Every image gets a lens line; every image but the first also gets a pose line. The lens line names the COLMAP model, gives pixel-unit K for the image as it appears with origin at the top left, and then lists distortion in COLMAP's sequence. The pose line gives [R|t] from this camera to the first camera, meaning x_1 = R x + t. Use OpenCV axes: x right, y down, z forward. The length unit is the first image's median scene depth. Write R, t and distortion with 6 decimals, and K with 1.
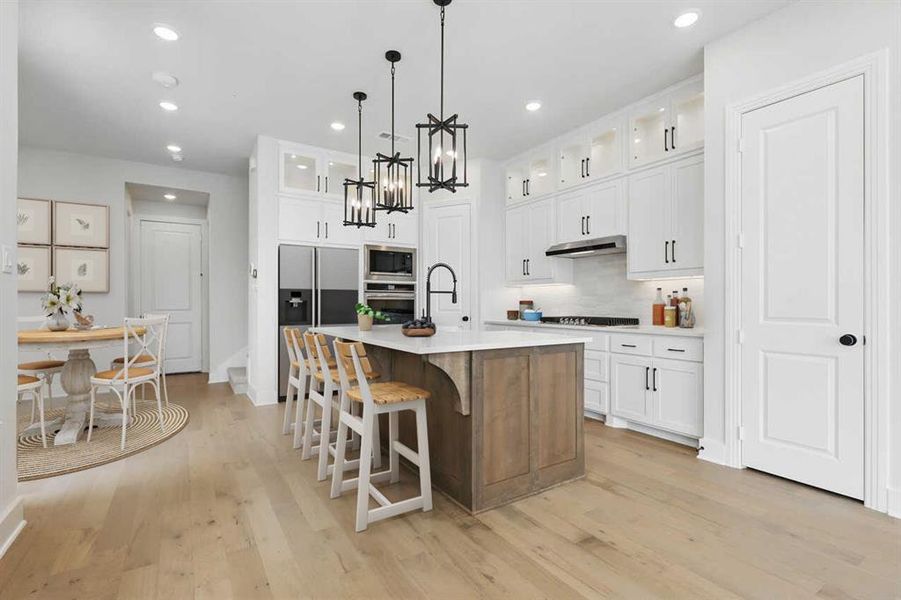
lens RADIAL K [[413.2, 0, 450.5], [0, 413.2, 300.0], [0, 0, 1]] dist [0.006117, 0.000313]
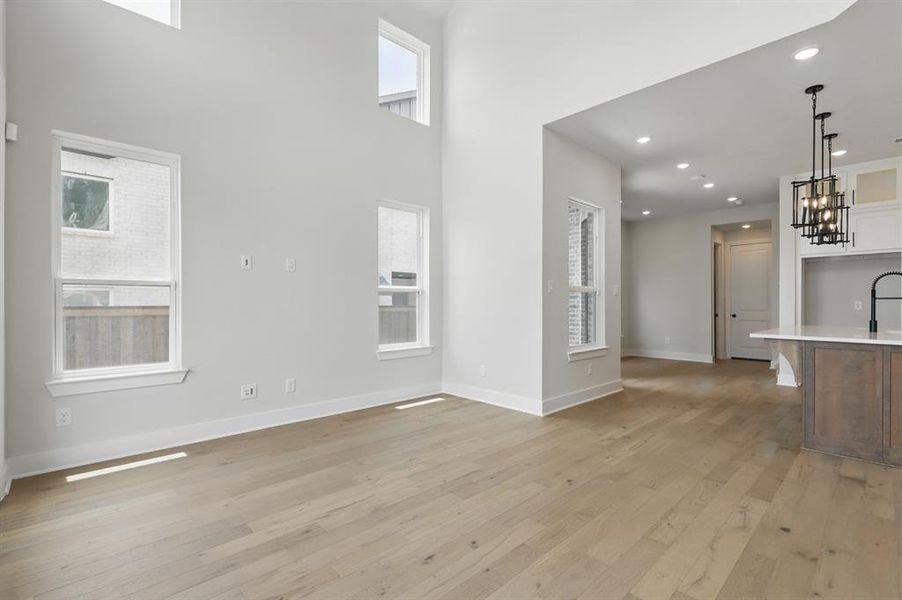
lens RADIAL K [[415.4, 0, 450.5], [0, 415.4, 304.3], [0, 0, 1]] dist [-0.001542, 0.000312]
pose [[0.187314, 0.003557, -0.982294, 0.817280], [0.004837, 0.999978, 0.004543, -0.013596], [0.982288, -0.005602, 0.187293, -0.338204]]
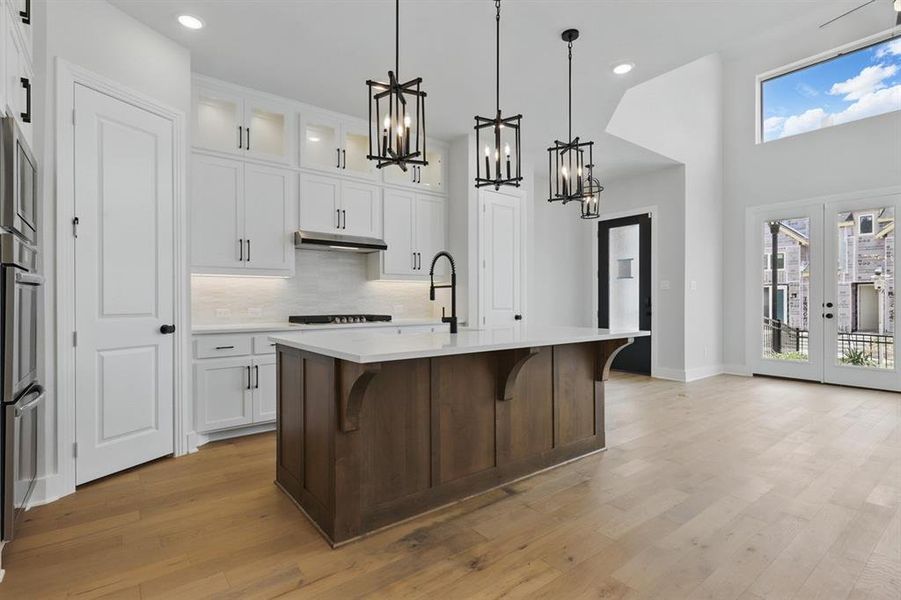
lens RADIAL K [[439.1, 0, 450.5], [0, 439.1, 300.0], [0, 0, 1]] dist [0.000069, 0.000289]
pose [[-0.087757, 0.003518, 0.996136, -0.878579], [-0.005872, 0.999975, -0.004049, 0.010413], [-0.996125, -0.006204, -0.087735, 1.043987]]
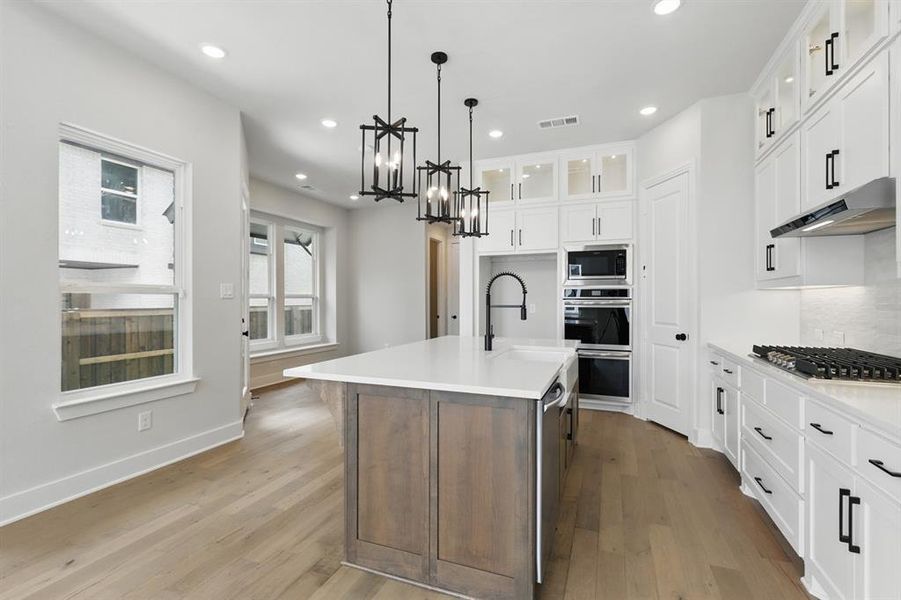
lens RADIAL K [[413.2, 0, 450.5], [0, 413.2, 300.0], [0, 0, 1]] dist [0.006117, 0.000313]
pose [[0.583407, 0.000975, -0.812179, 0.577988], [0.004968, 0.999976, 0.004770, -0.035501], [0.812165, -0.006818, 0.583389, 0.420337]]
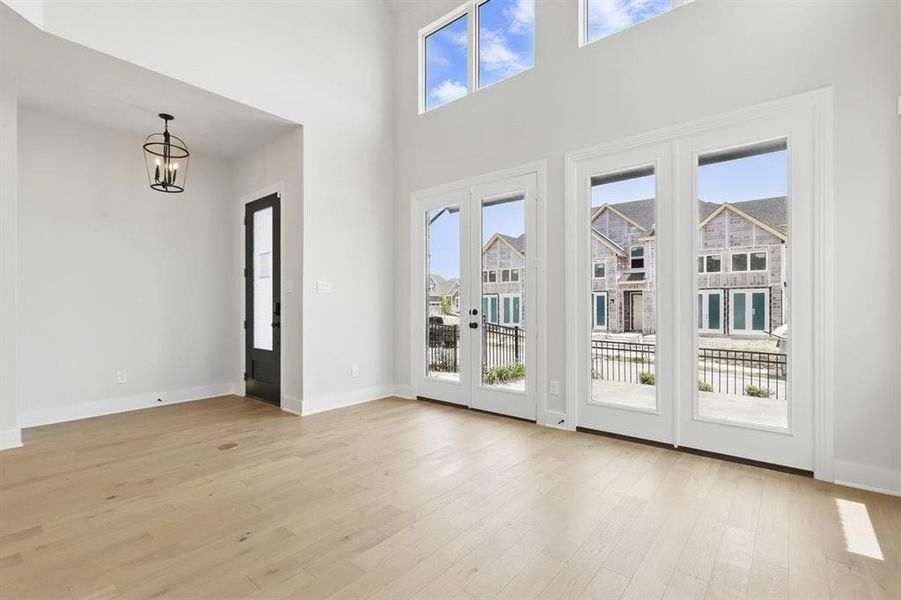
lens RADIAL K [[414.9, 0, 450.0], [0, 414.9, 304.3], [0, 0, 1]] dist [-0.001542, 0.000312]
pose [[-0.301861, 0.007596, 0.953322, -0.536169], [-0.002228, 0.999960, -0.008673, 0.001315], [-0.953349, -0.004742, -0.301832, -0.074371]]
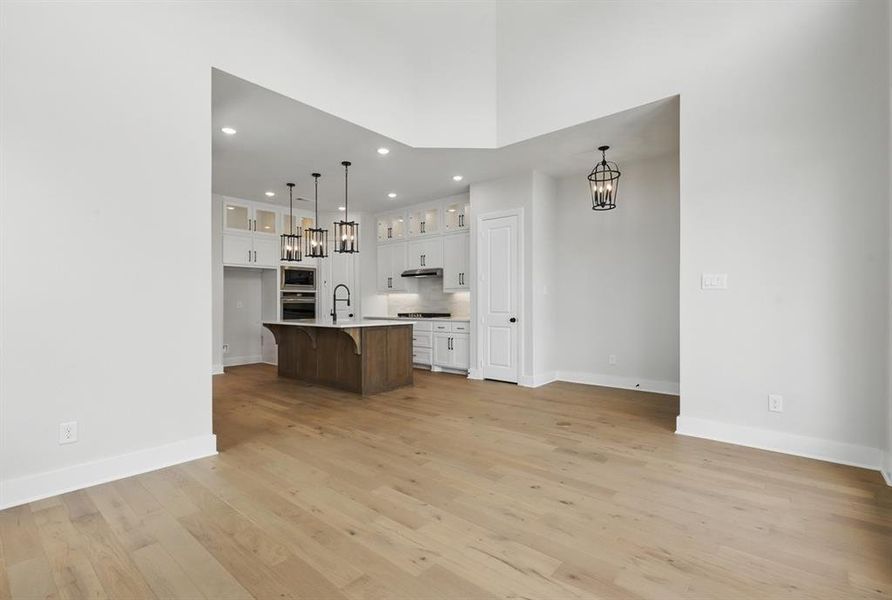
lens RADIAL K [[414.4, 0, 441.8], [0, 414.4, 305.1], [0, 0, 1]] dist [0.011149, 0.000016]
pose [[0.960472, -0.005420, 0.278324, -0.105023], [0.001885, 0.999914, 0.012966, -0.018845], [-0.278371, -0.011928, 0.960400, -0.870080]]
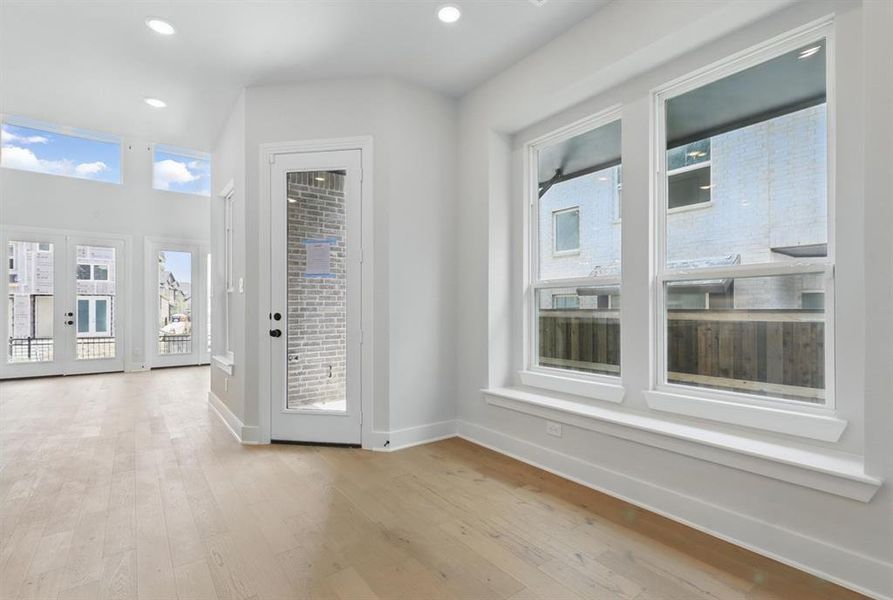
lens RADIAL K [[414.9, 0, 442.3], [0, 414.9, 305.1], [0, 0, 1]] dist [0.011149, 0.000016]
pose [[-0.997989, 0.005009, -0.063193, -1.042526], [0.006058, 0.999847, -0.016429, 0.014158], [0.063101, -0.016778, -0.997866, 1.639091]]
